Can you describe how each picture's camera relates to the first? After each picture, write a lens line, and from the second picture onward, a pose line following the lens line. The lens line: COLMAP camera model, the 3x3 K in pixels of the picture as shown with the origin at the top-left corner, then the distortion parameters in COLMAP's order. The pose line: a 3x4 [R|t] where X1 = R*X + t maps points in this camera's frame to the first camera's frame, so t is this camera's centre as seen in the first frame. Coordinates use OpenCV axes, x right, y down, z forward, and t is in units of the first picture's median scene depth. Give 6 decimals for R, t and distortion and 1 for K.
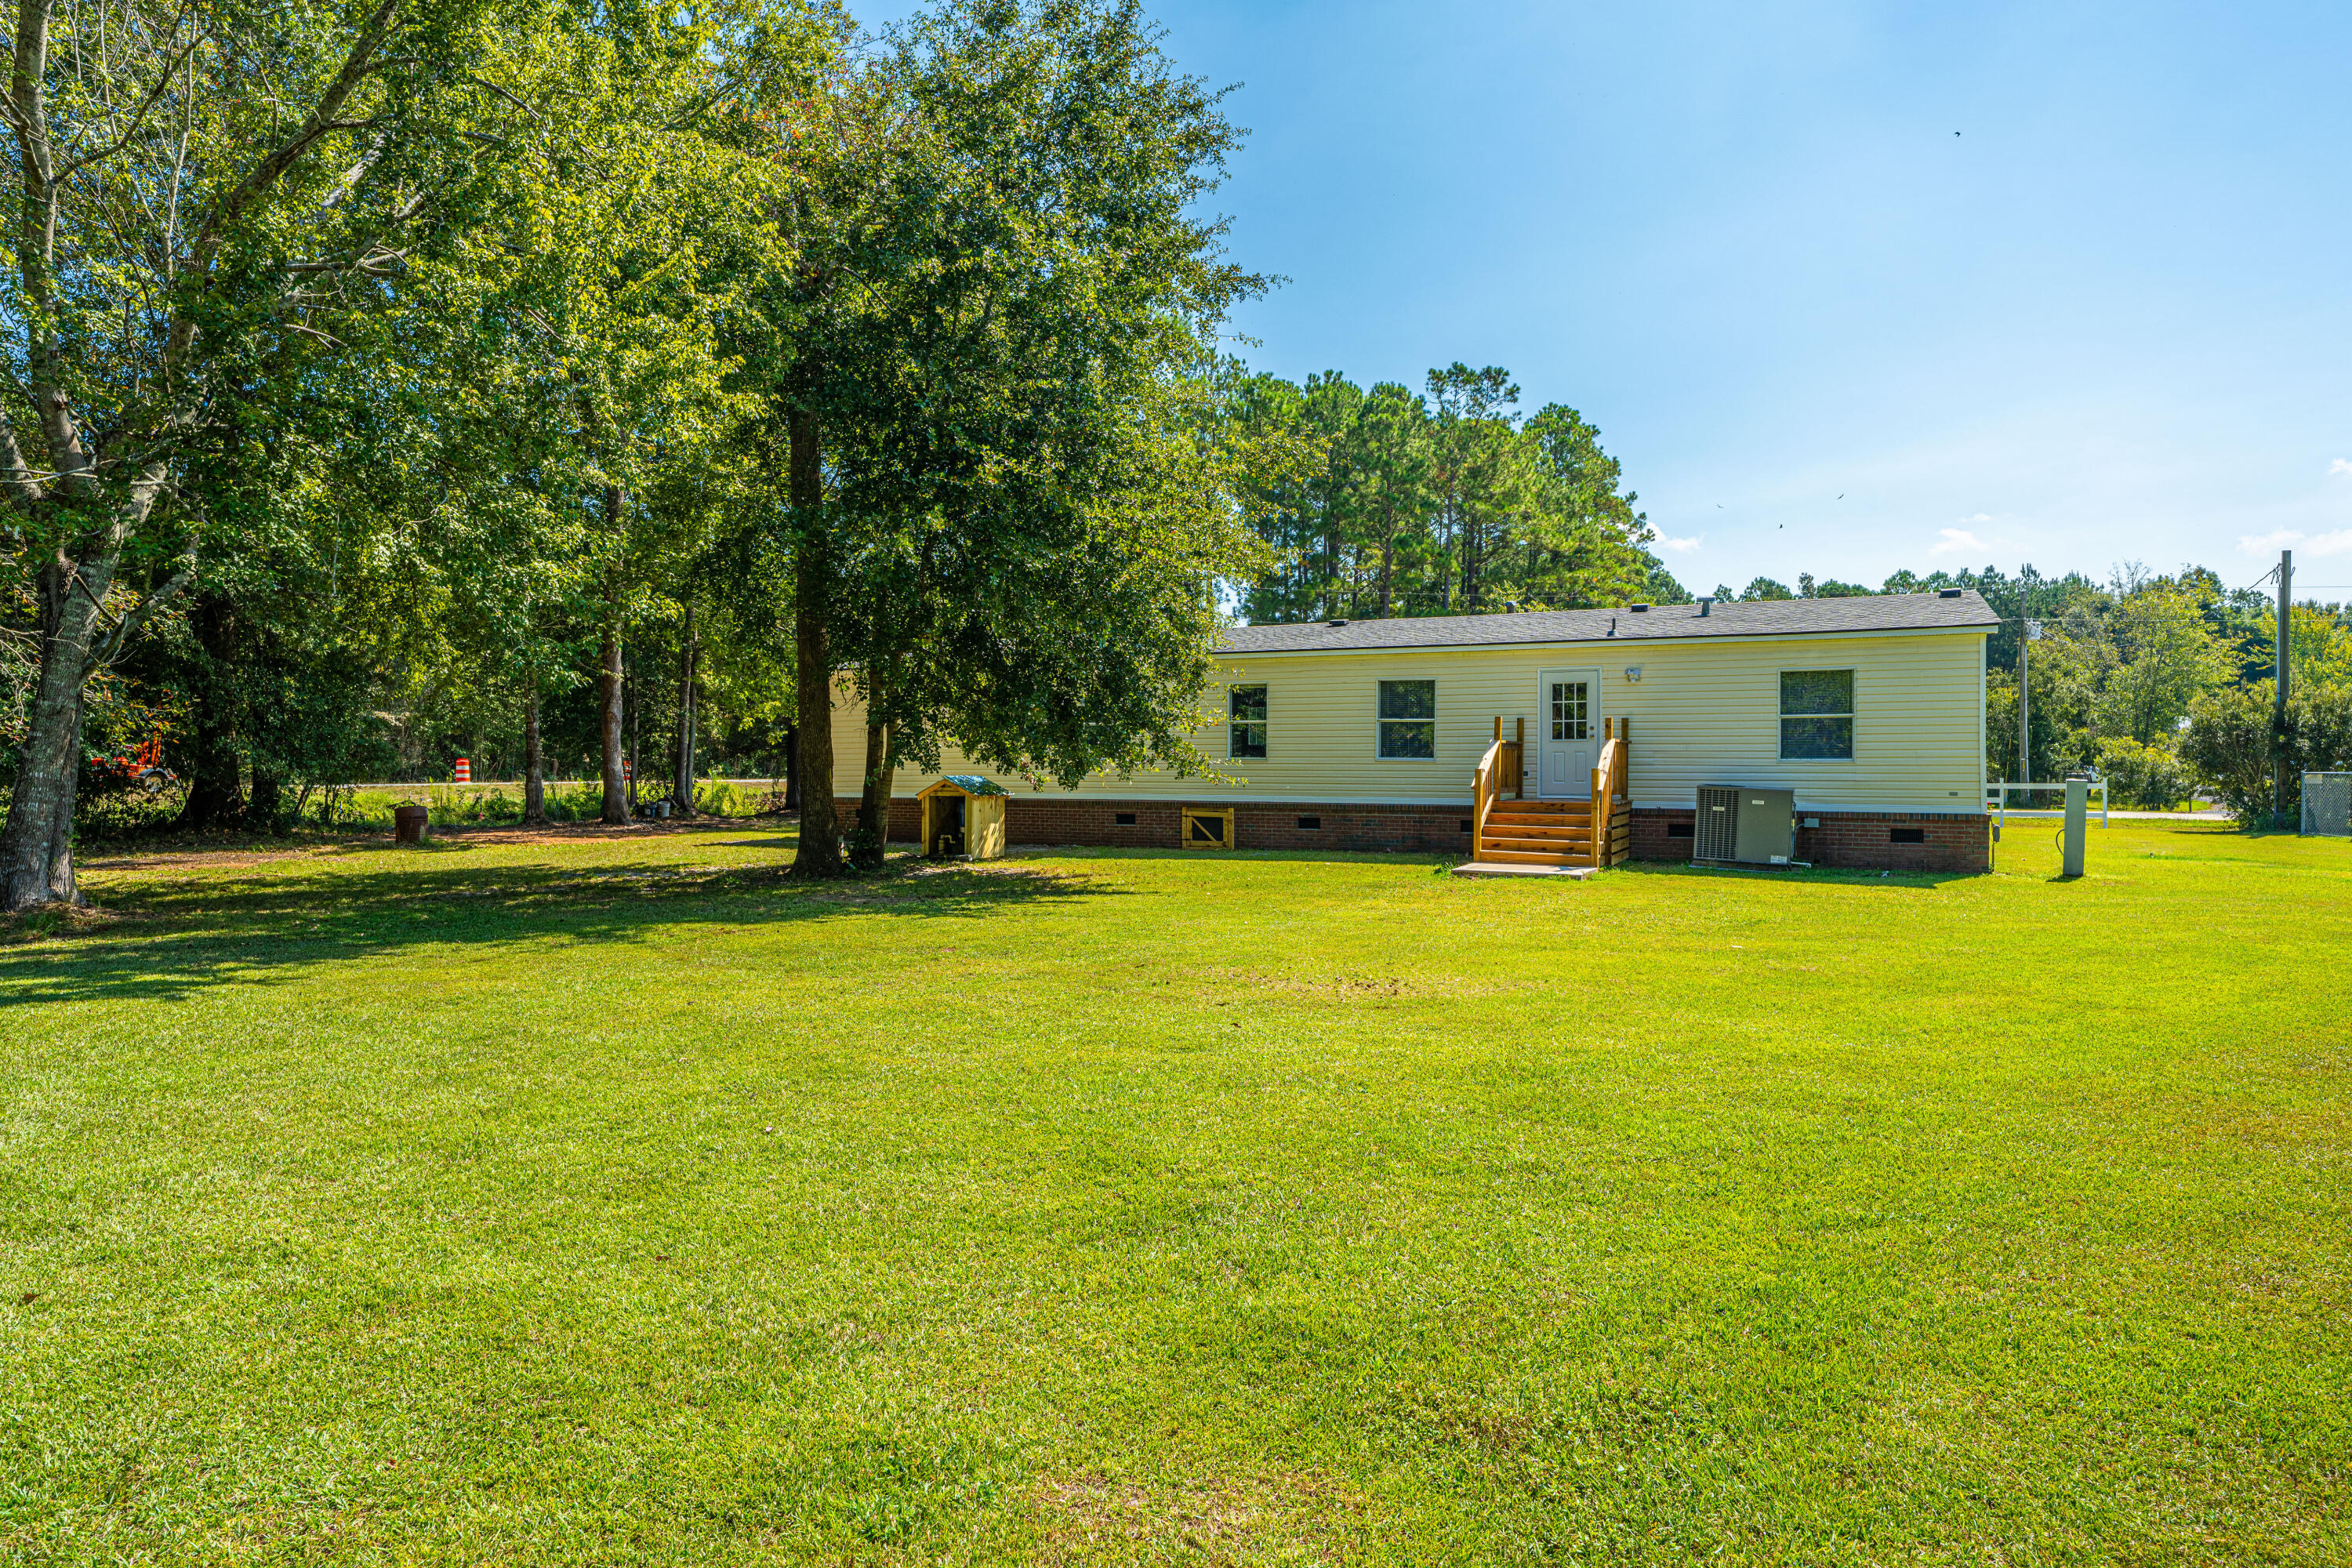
lens RADIAL K [[1370.4, 0, 1176.0], [0, 1370.4, 784.0], [0, 0, 1]] dist [0.000789, -0.000077]
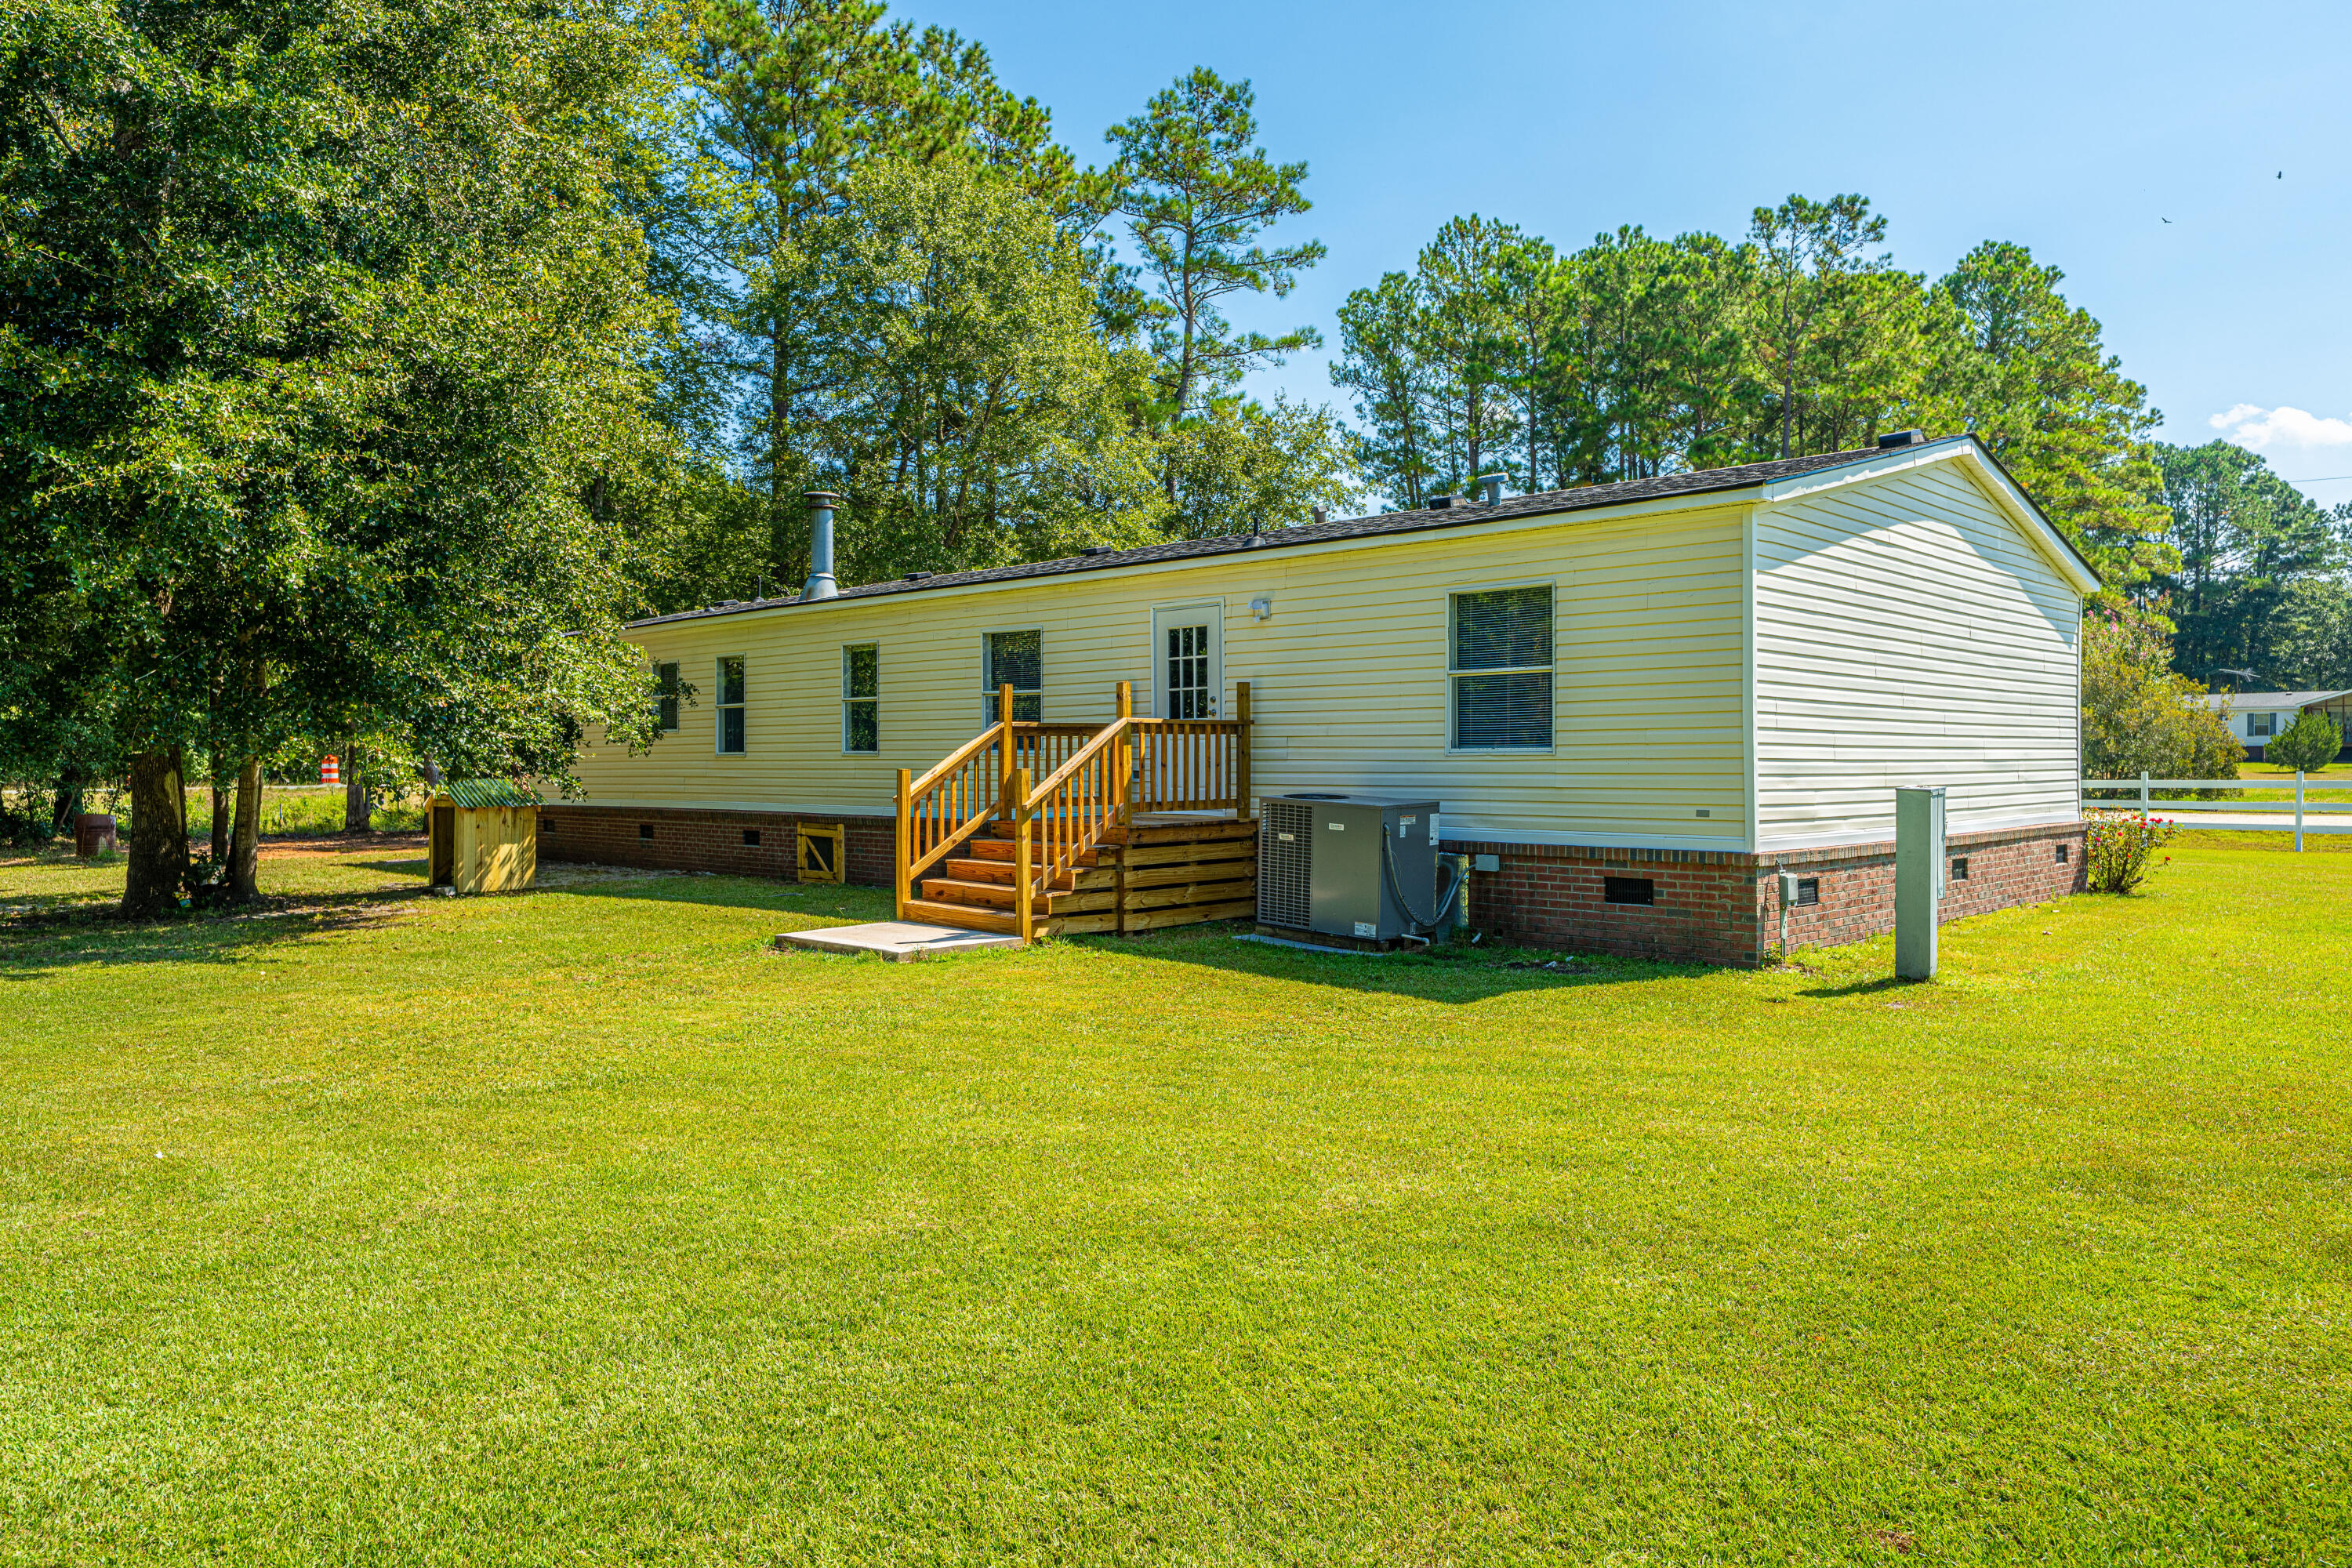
lens RADIAL K [[1594.7, 0, 1176.0], [0, 1594.7, 784.0], [0, 0, 1]] dist [-0.002497, -0.001912]
pose [[0.951044, -0.001382, -0.309053, 0.450808], [0.003218, 0.999980, 0.005430, -0.006427], [0.309039, -0.006158, 0.951029, 0.284489]]
